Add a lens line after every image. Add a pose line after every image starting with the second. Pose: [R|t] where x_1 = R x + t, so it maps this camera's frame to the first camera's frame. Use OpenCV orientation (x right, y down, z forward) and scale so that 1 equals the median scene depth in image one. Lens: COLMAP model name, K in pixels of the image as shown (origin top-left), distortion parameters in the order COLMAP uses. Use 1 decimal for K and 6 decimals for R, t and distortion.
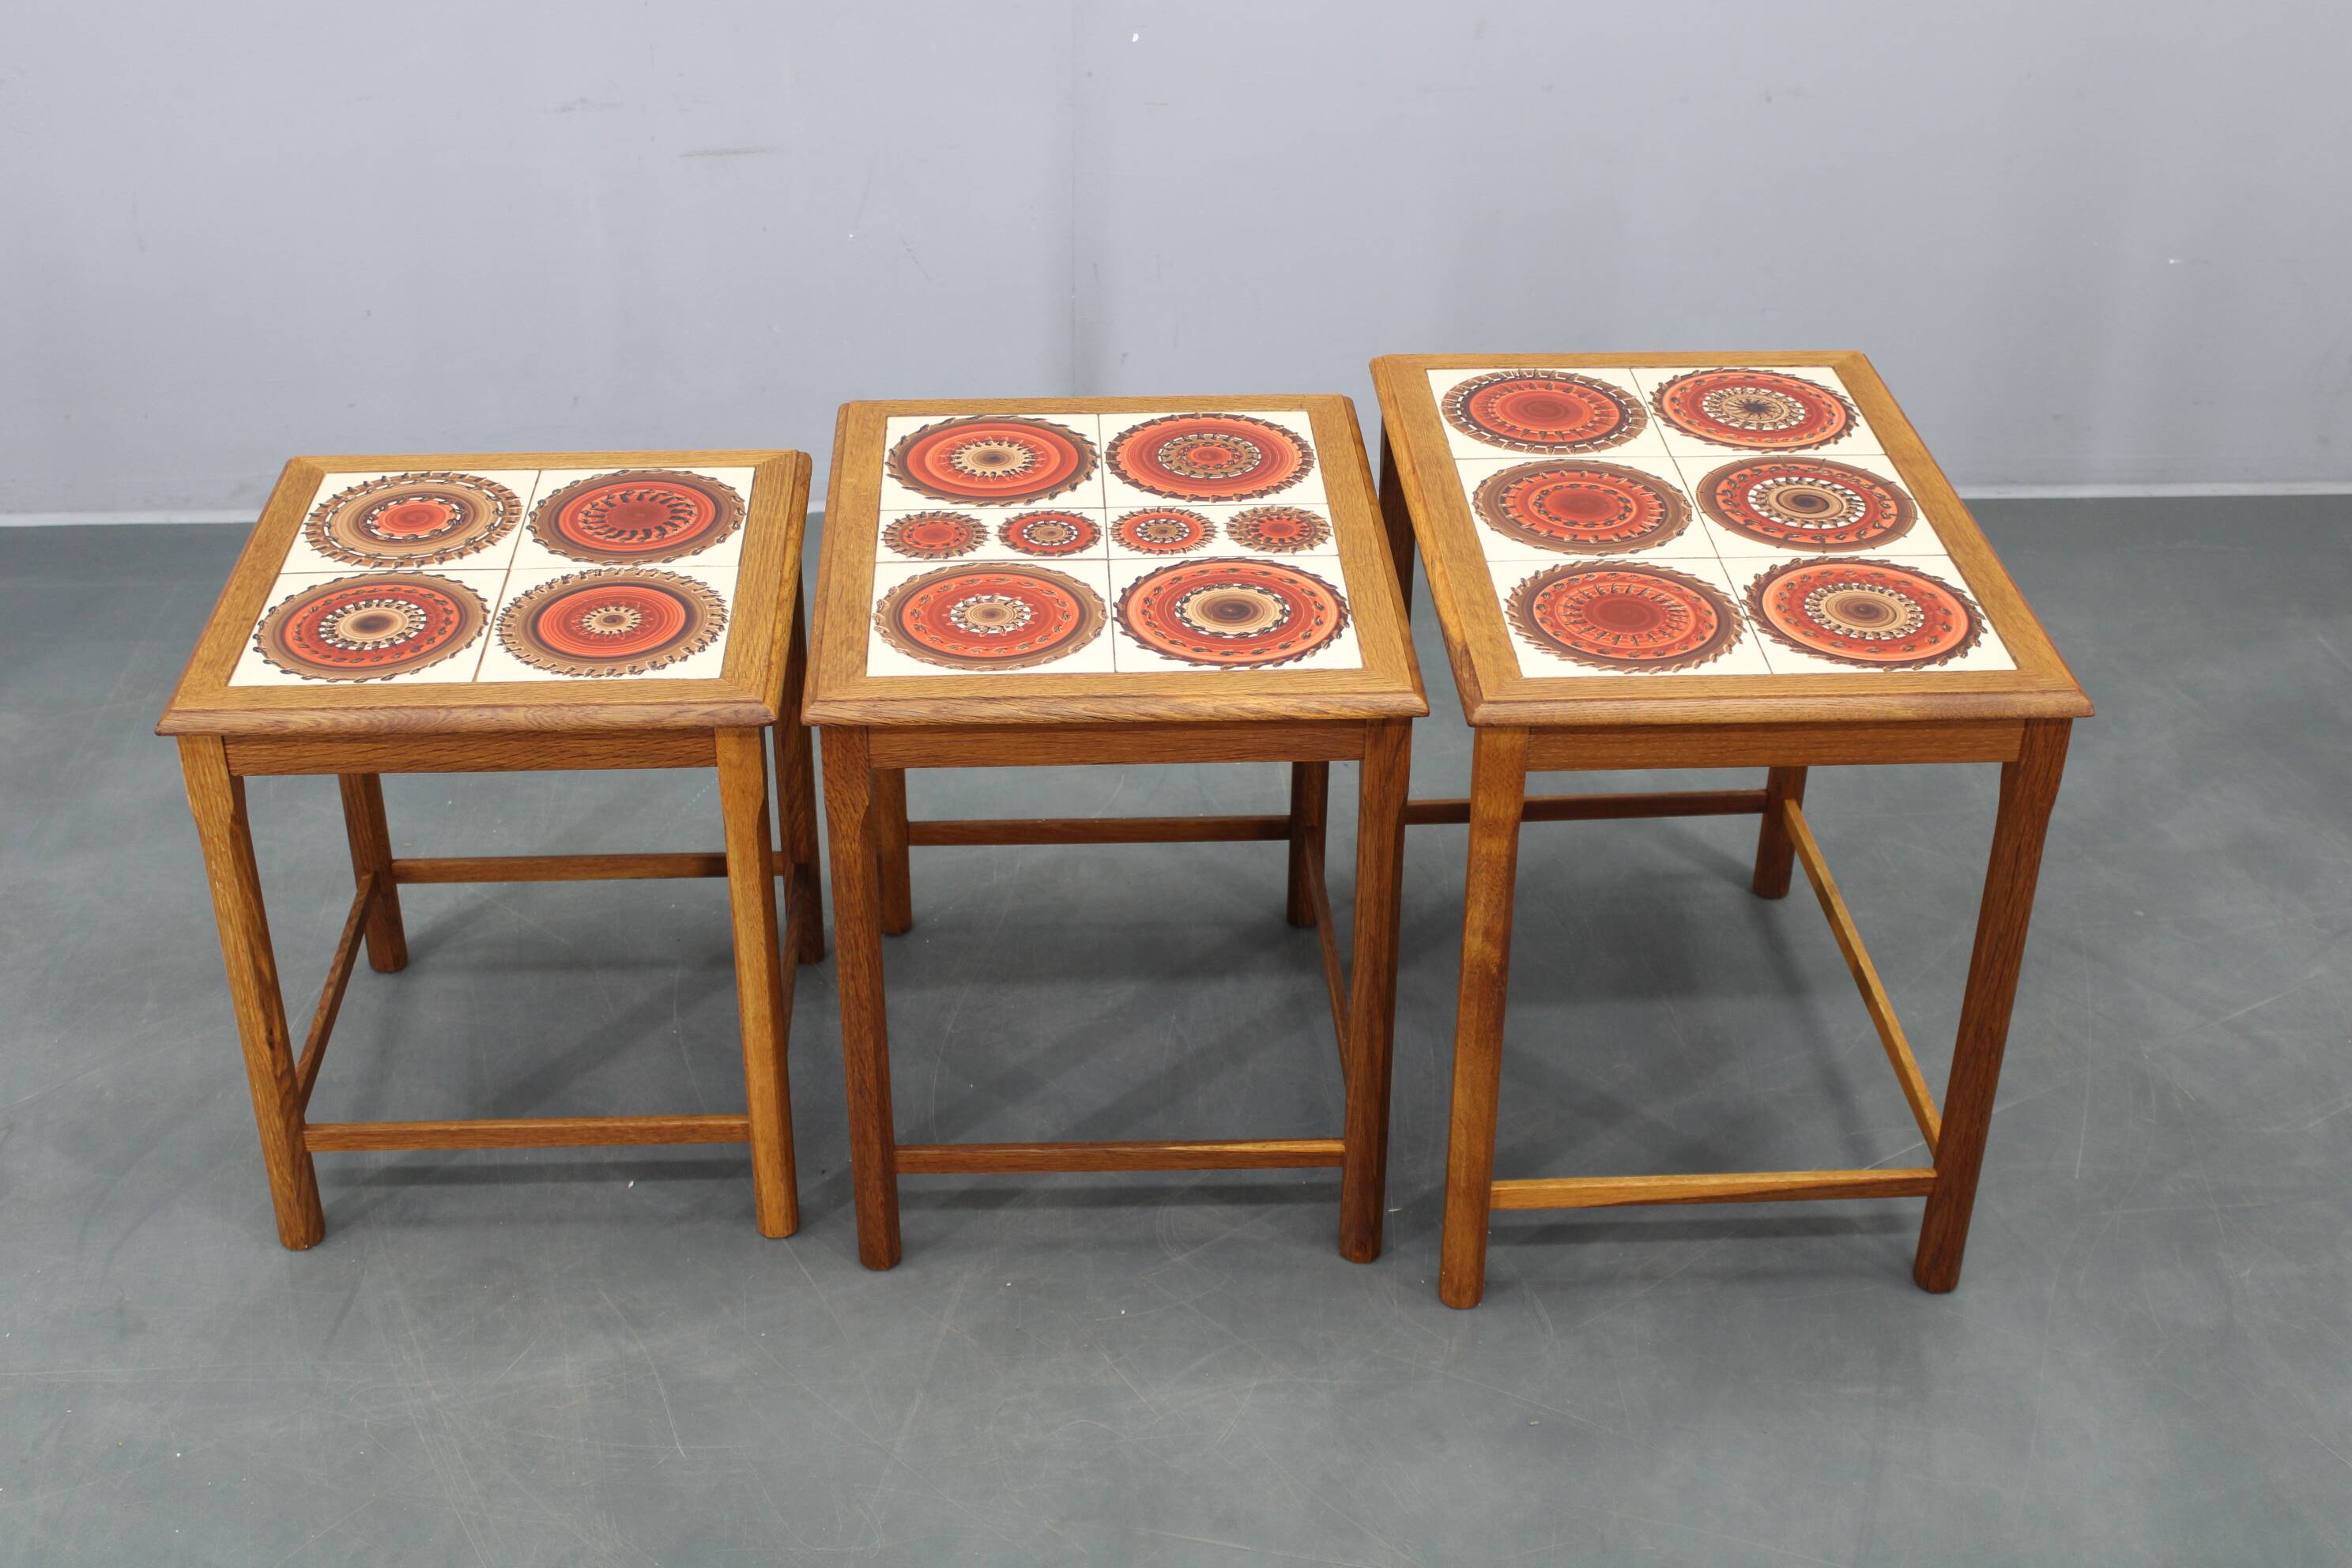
lens RADIAL K [[2884.8, 0, 1176.0], [0, 2884.8, 784.0], [0, 0, 1]] dist [-0.071361, 0.035995]
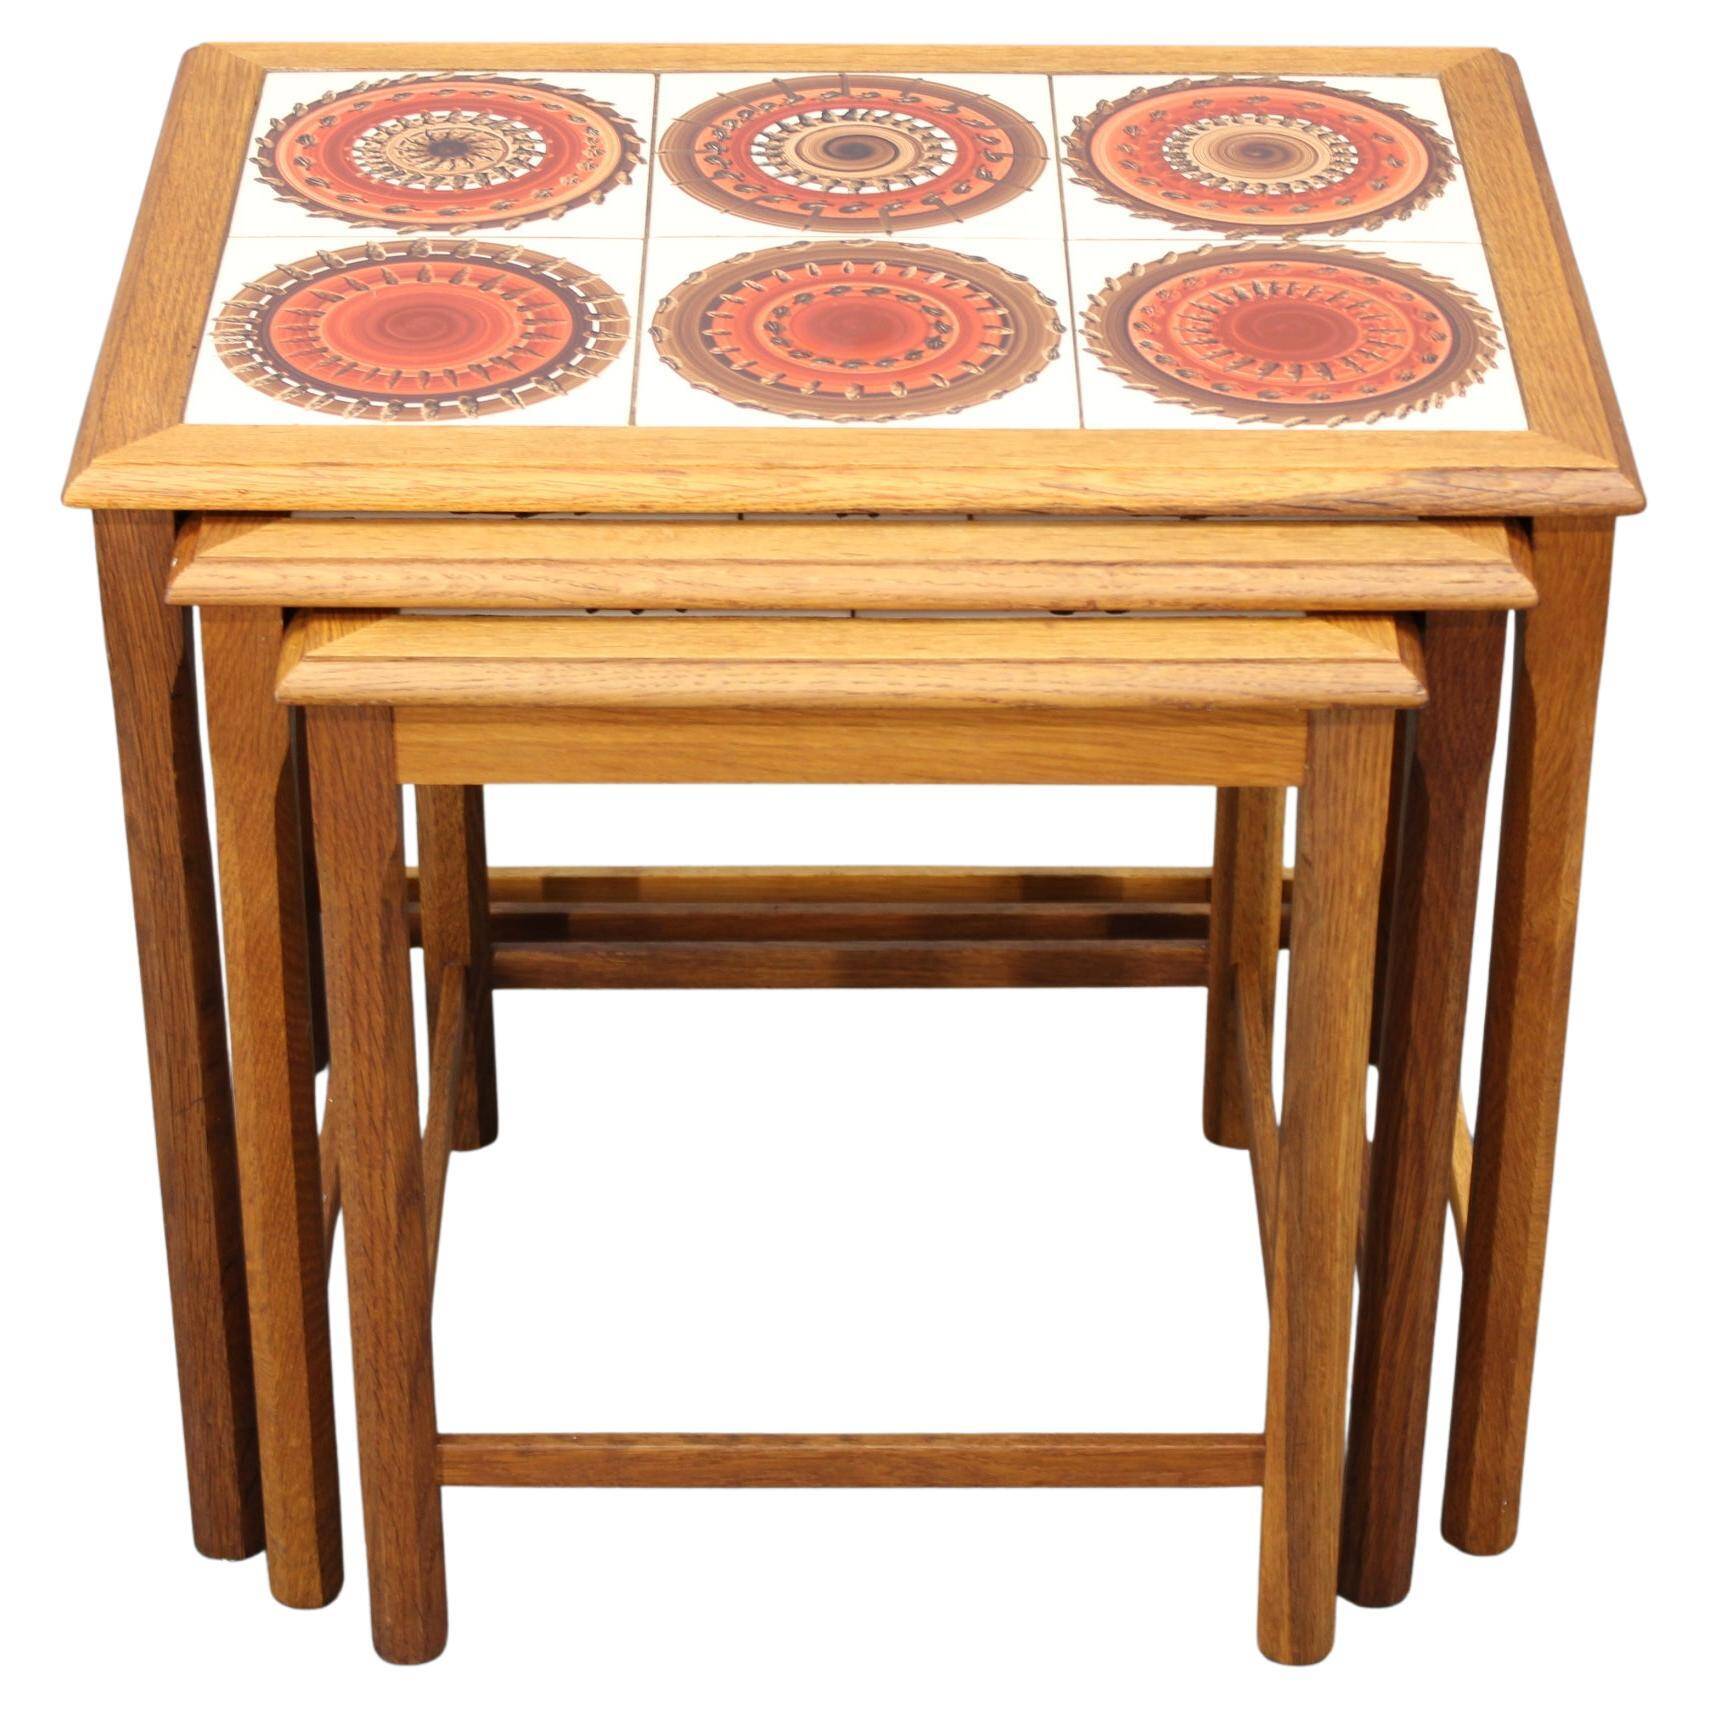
lens RADIAL K [[5060.2, 0, 854.5], [0, 5060.2, 854.5], [0, 0, 1]] dist [0.006750, 0.331416]
pose [[0.049907, -0.536794, 0.842236, -0.700893], [0.517023, 0.735386, 0.438057, -0.436622], [-0.854515, 0.413593, 0.314236, 0.750728]]
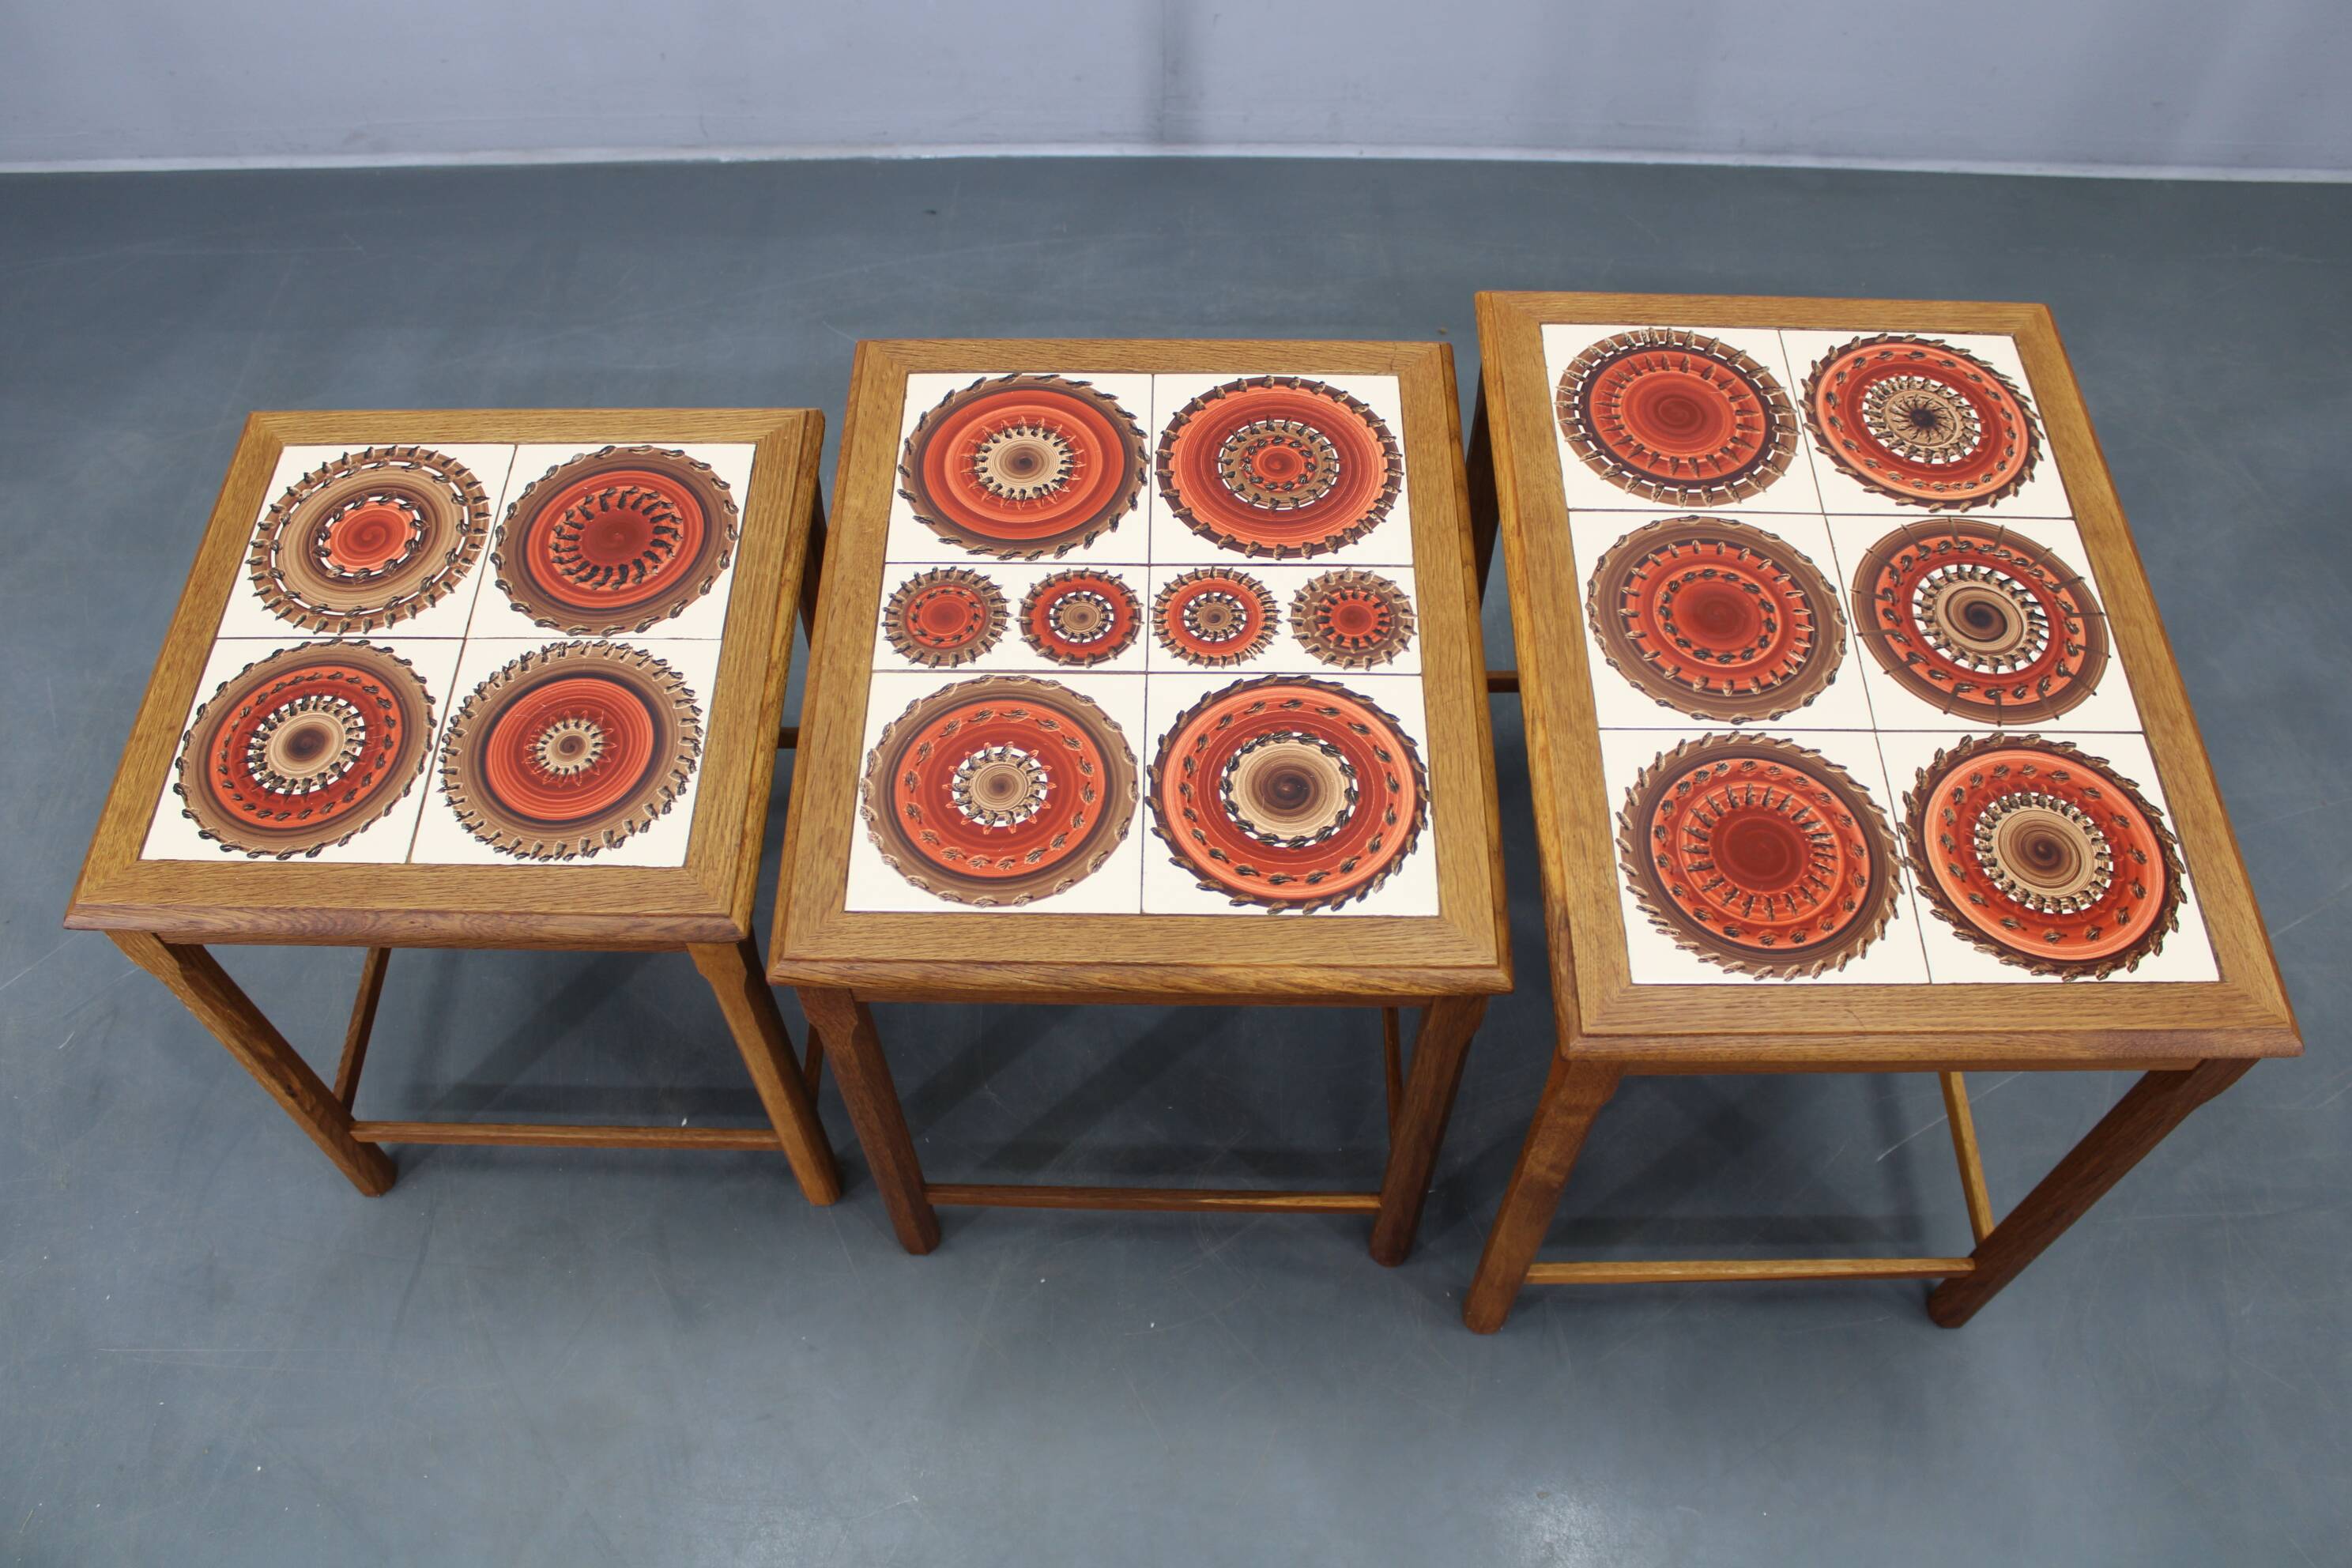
lens RADIAL K [[1959.5, 0, 1176.0], [0, 1959.5, 784.0], [0, 0, 1]] dist [-0.161087, 0.139266]
pose [[0.998195, 0.044841, -0.039951, 0.009170], [-0.023569, 0.904349, 0.426142, -0.289213], [0.055238, -0.424431, 0.903774, 0.465727]]
